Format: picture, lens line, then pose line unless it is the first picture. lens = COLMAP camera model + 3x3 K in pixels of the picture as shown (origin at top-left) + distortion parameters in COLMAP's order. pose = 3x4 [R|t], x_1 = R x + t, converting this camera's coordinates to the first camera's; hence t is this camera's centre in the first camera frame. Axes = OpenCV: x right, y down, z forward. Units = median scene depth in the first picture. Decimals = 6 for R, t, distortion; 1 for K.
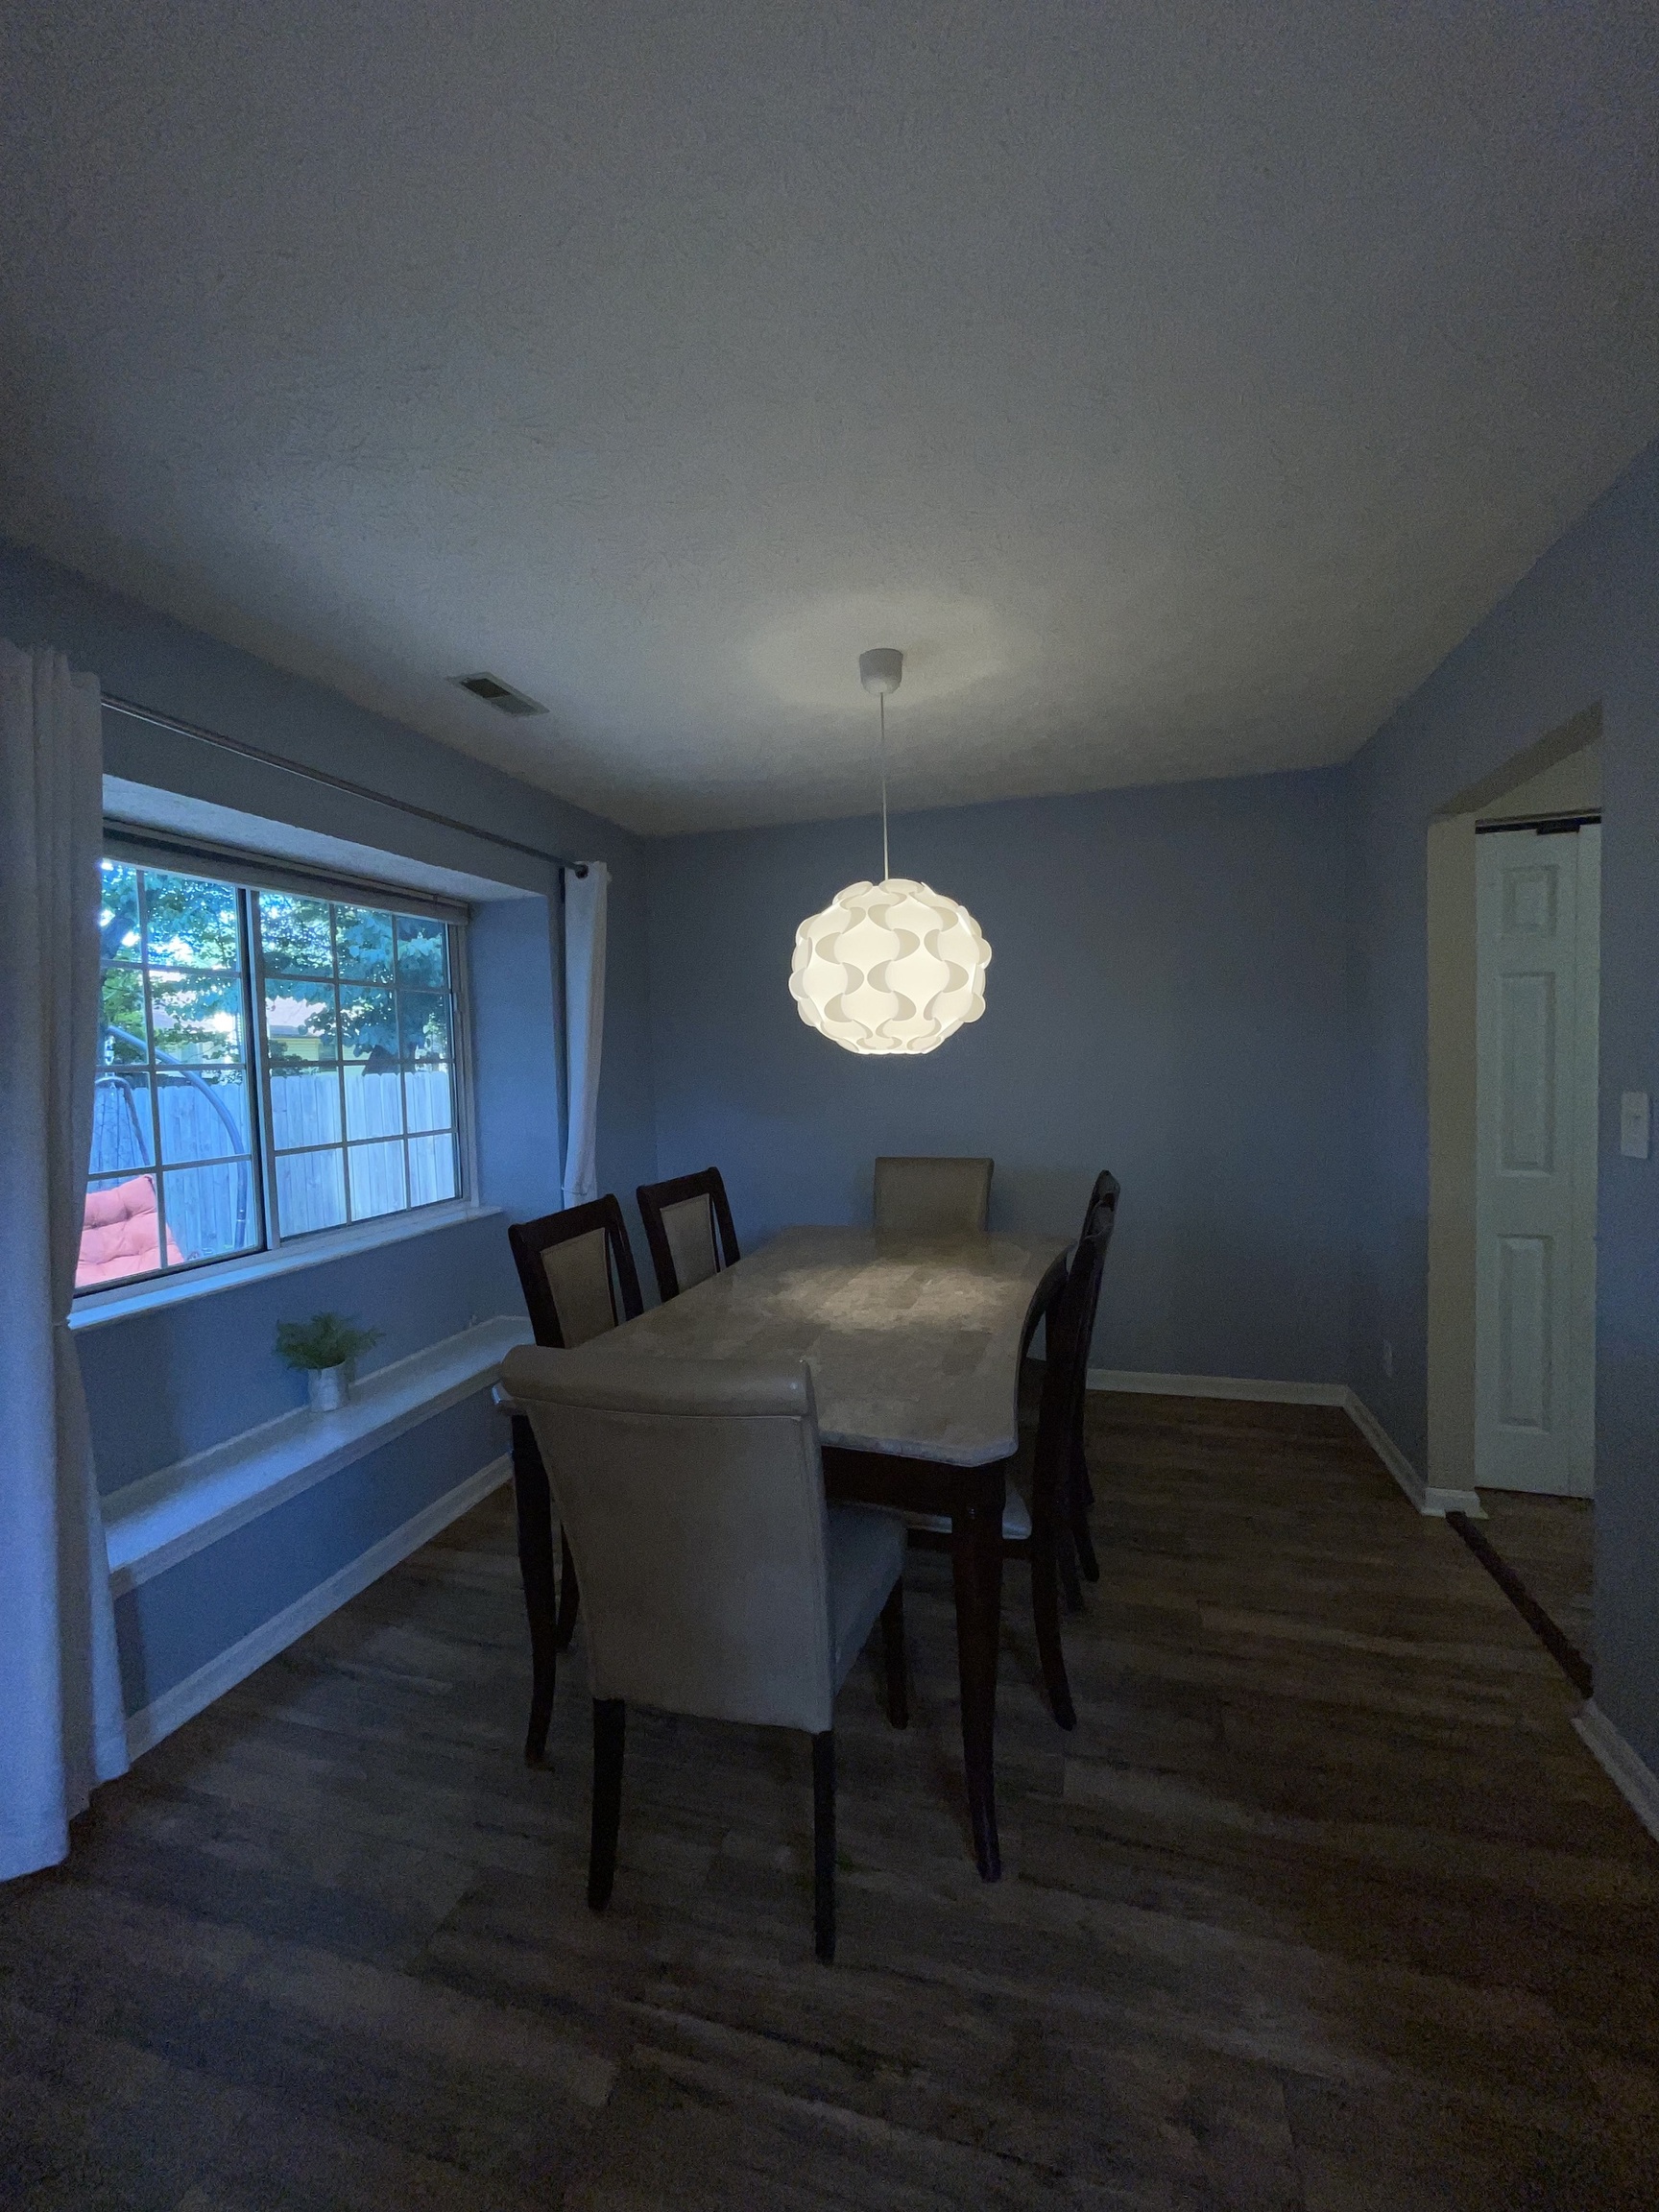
lens RADIAL K [[891.1, 0, 819.7], [0, 891.1, 1096.3], [0, 0, 1]] dist [0.000824, 0.000031]
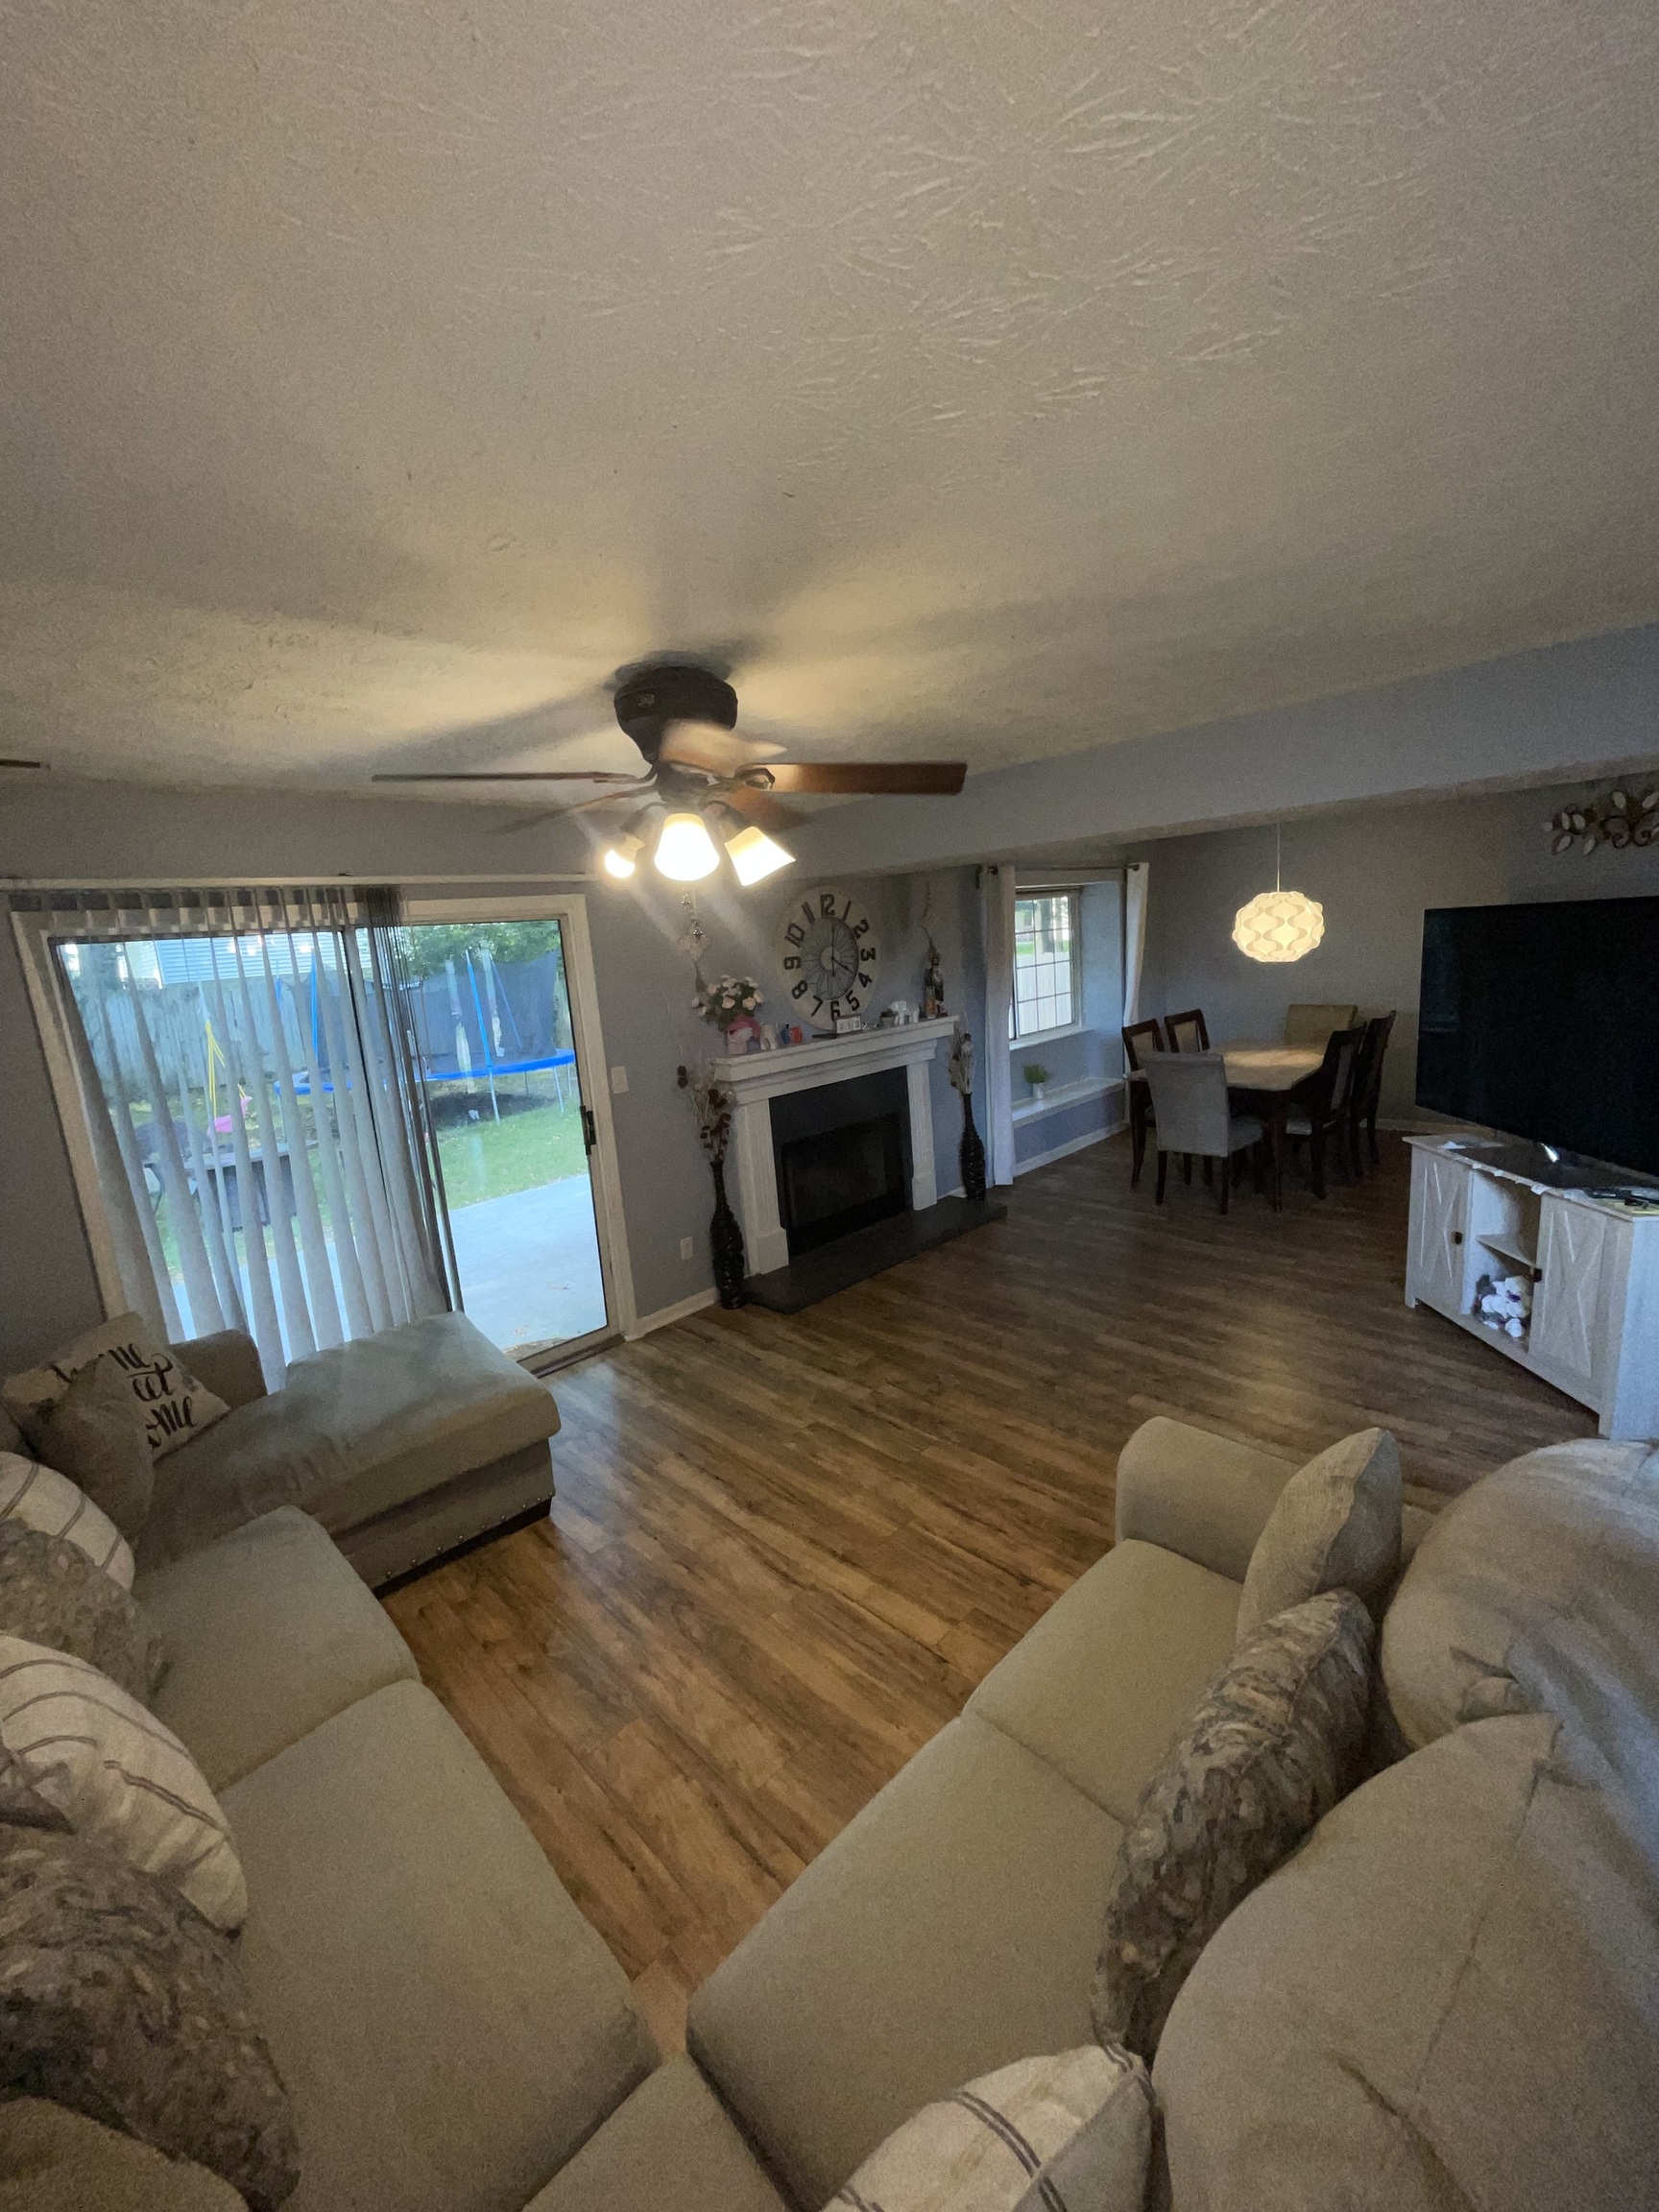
lens RADIAL K [[891.1, 0, 819.7], [0, 891.1, 1096.3], [0, 0, 1]] dist [0.000824, 0.000031]
pose [[0.866315, 0.051225, -0.496864, 0.228145], [0.031859, 0.987035, 0.157308, -0.108799], [0.498480, -0.152108, 0.853452, -1.797200]]
